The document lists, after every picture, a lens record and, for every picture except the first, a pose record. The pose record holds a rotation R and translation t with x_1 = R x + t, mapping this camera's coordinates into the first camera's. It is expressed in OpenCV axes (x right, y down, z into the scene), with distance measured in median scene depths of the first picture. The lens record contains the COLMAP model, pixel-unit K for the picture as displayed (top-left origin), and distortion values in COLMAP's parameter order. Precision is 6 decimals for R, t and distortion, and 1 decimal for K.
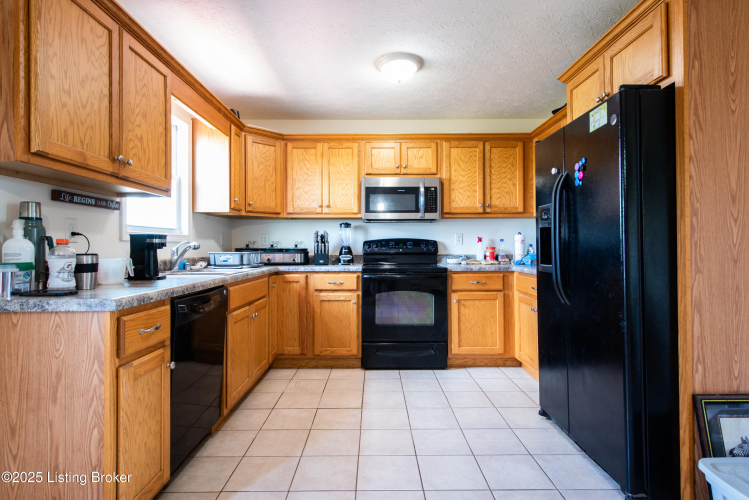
lens RADIAL K [[424.8, 0, 374.6], [0, 424.8, 251.5], [0, 0, 1]] dist [0.002291, -0.002495]
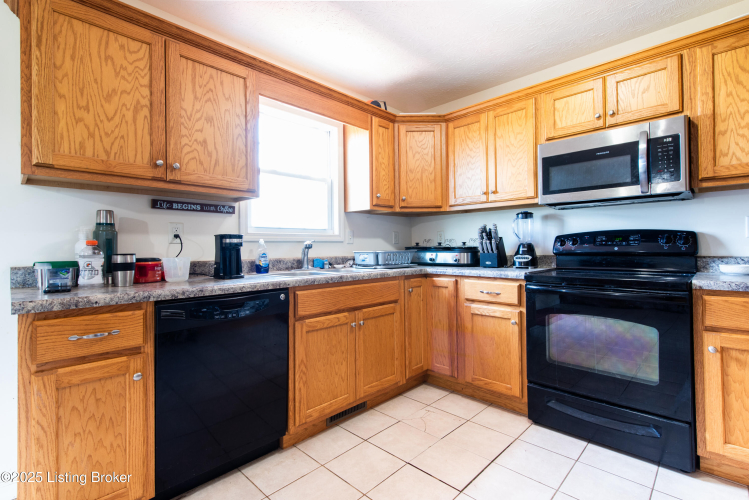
lens RADIAL K [[350.5, 0, 371.3], [0, 350.5, 247.4], [0, 0, 1]] dist [-0.004436, -0.001179]
pose [[0.693654, -0.004703, -0.720293, 0.206278], [0.001378, 0.999986, -0.005202, -0.002659], [0.720307, 0.002616, 0.693651, 0.418596]]
